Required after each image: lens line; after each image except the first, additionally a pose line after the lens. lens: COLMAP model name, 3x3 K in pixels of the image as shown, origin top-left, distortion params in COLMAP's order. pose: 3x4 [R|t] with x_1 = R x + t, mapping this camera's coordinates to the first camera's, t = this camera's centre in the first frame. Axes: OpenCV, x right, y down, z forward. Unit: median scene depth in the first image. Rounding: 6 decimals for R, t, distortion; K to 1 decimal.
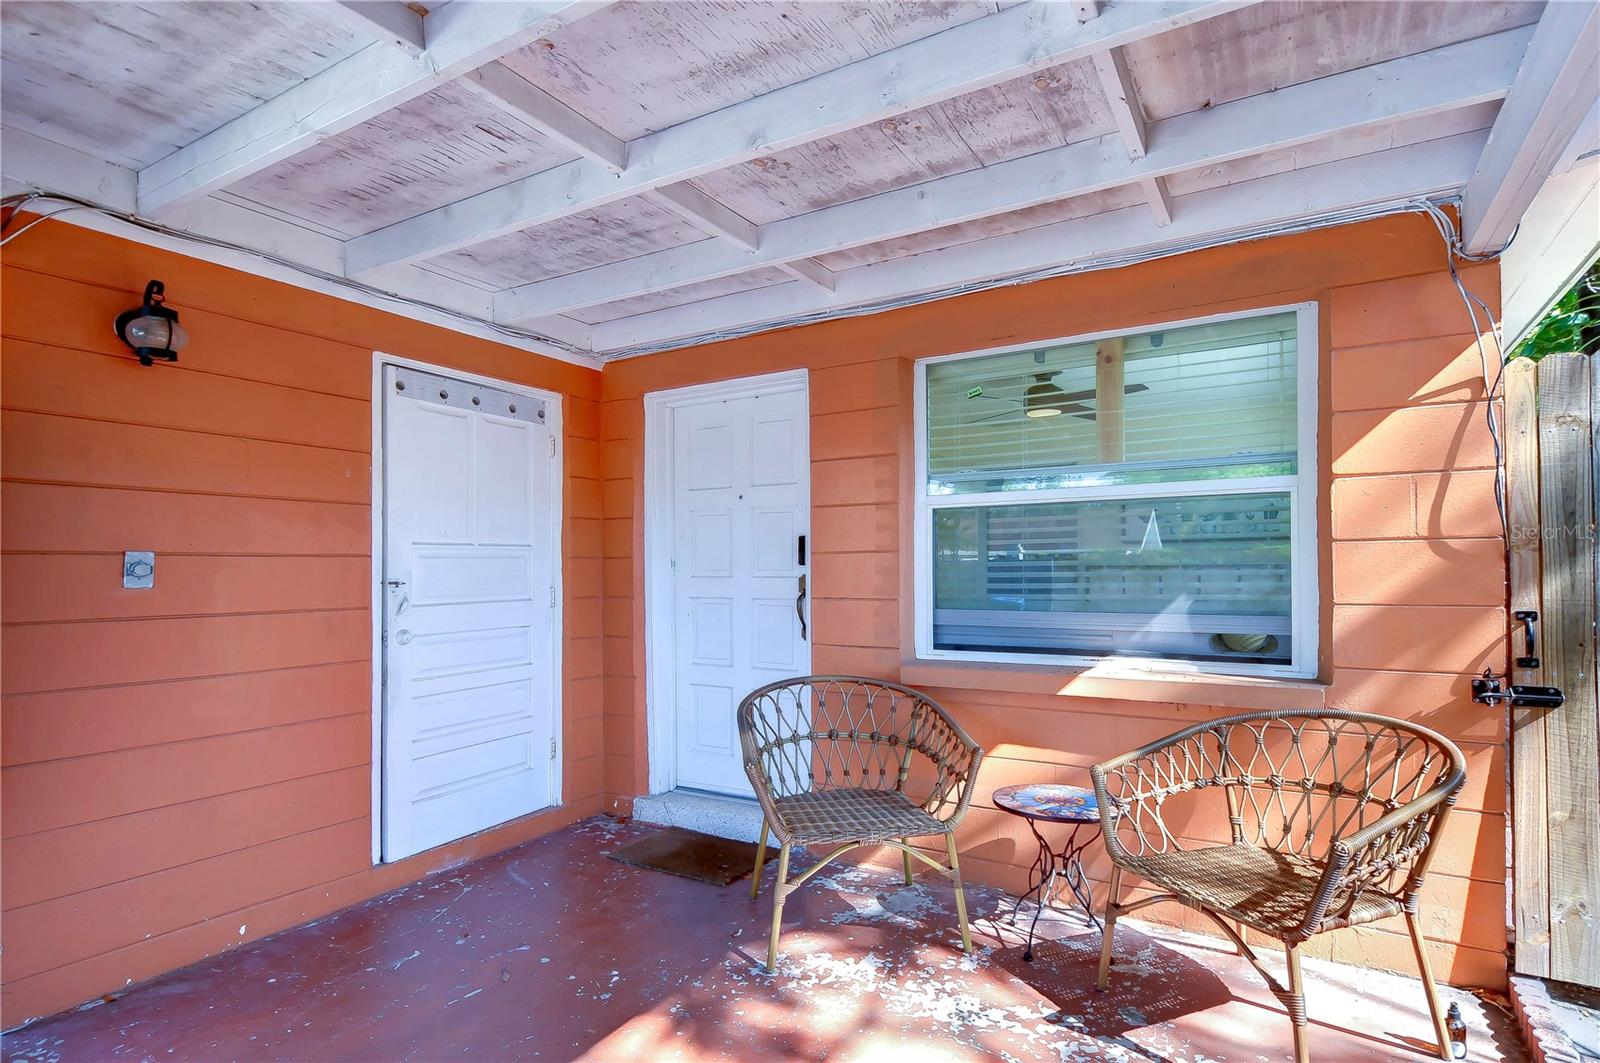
lens RADIAL K [[689.9, 0, 753.8], [0, 689.9, 547.1], [0, 0, 1]] dist [0.021155, -0.013358]
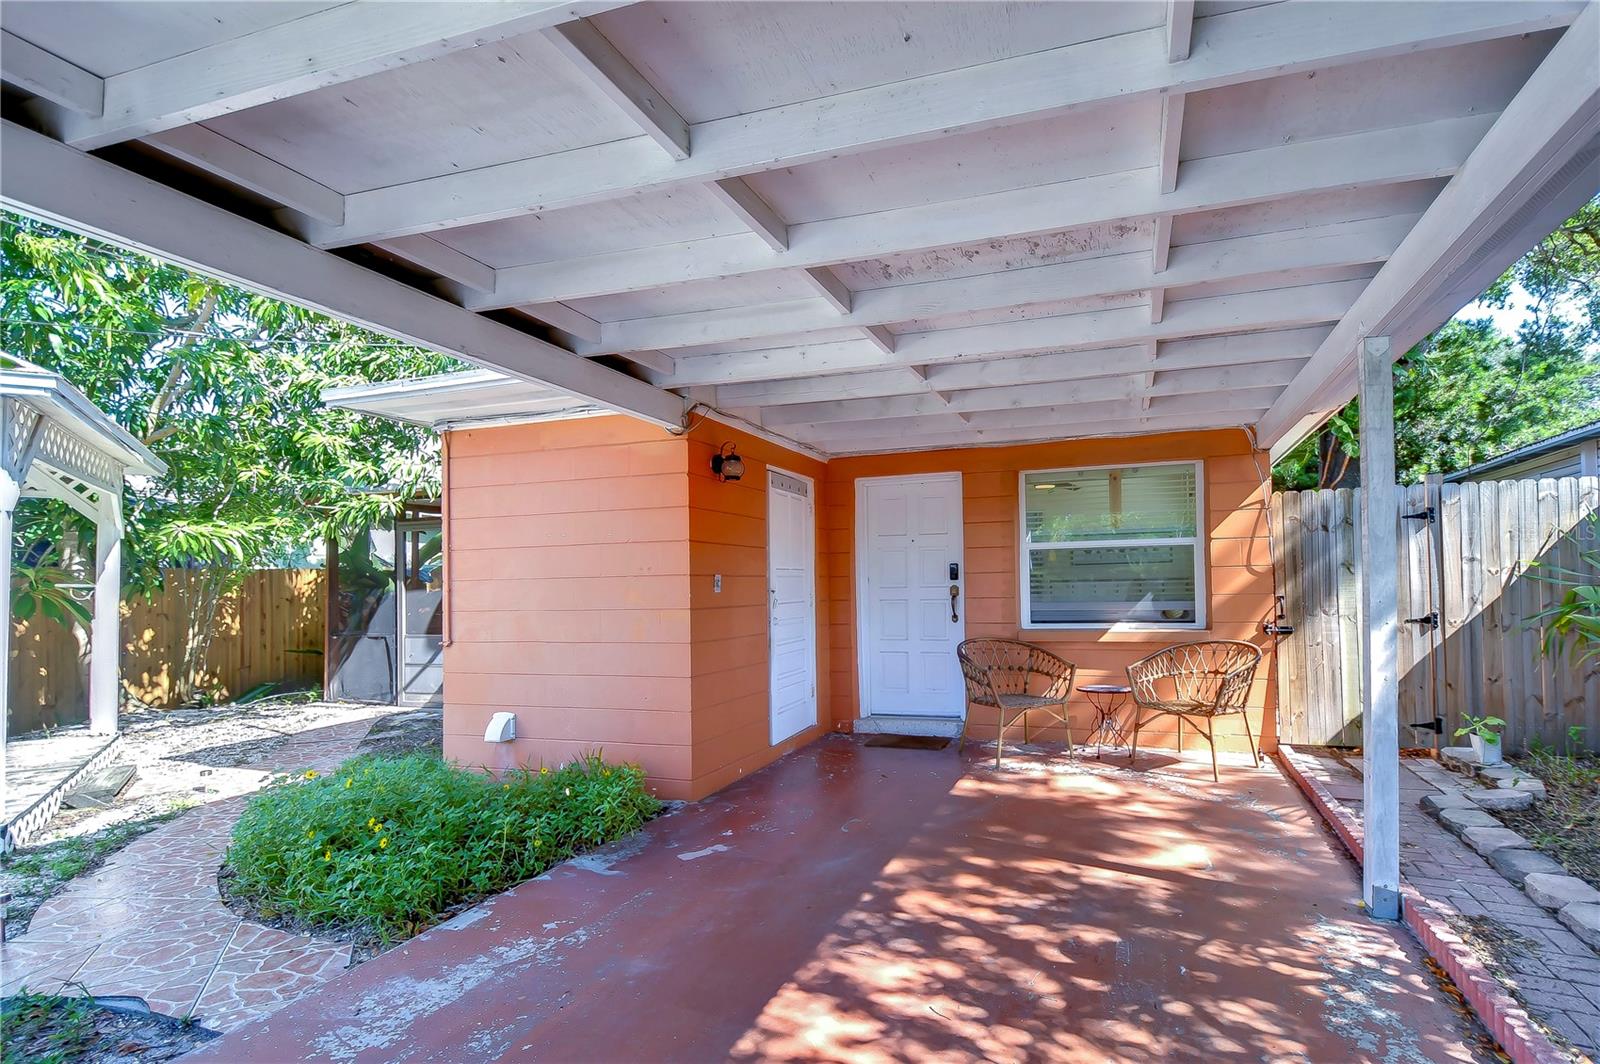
lens RADIAL K [[721.2, 0, 798.2], [0, 721.2, 549.2], [0, 0, 1]] dist [-0.001096, -0.000178]
pose [[0.971947, 0.003494, 0.235175, -0.937761], [0.001919, 0.999739, -0.022782, -0.014801], [-0.235193, 0.022594, 0.971686, -0.884678]]
